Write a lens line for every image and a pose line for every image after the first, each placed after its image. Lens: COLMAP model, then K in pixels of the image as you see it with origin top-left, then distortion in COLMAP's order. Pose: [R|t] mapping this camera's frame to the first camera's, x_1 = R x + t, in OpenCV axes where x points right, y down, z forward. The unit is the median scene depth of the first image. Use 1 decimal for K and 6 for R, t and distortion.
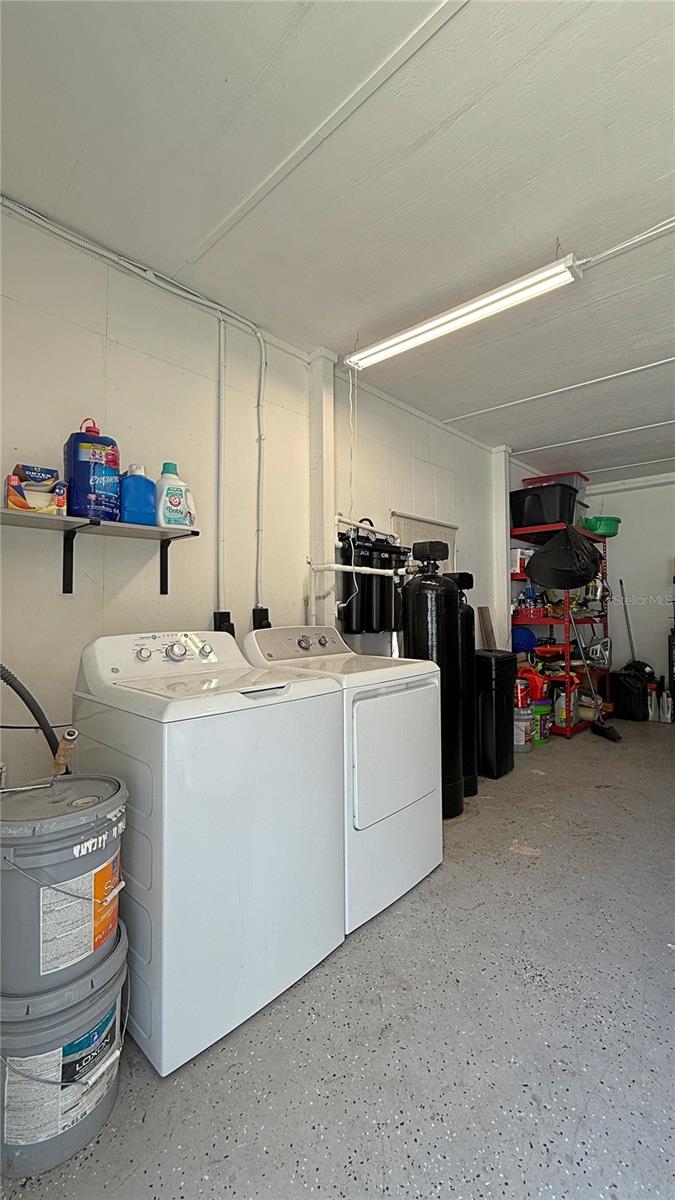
lens RADIAL K [[477.5, 0, 337.5], [0, 477.5, 600.0], [0, 0, 1]] dist [-0.000677, 0.000650]
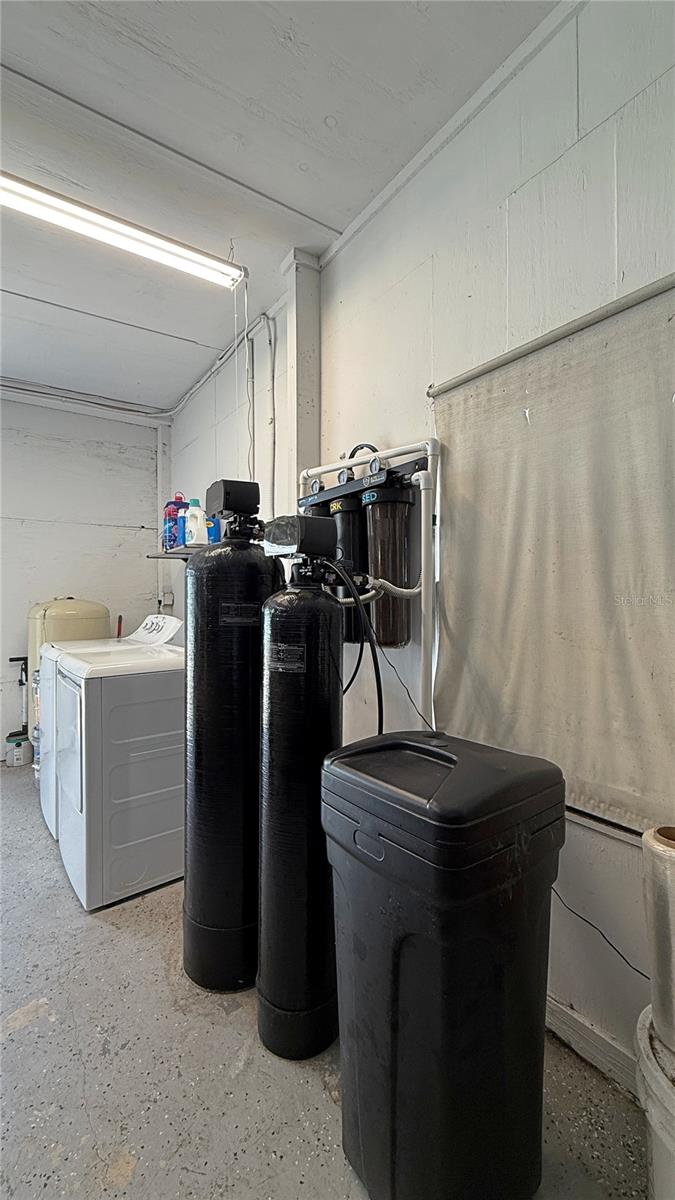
lens RADIAL K [[477.5, 0, 337.5], [0, 477.5, 600.0], [0, 0, 1]] dist [-0.000677, 0.000650]
pose [[-0.165970, 0.009359, -0.986086, 0.695522], [0.018629, 0.999806, 0.006354, 0.015885], [0.985955, -0.017315, -0.166112, 1.151751]]
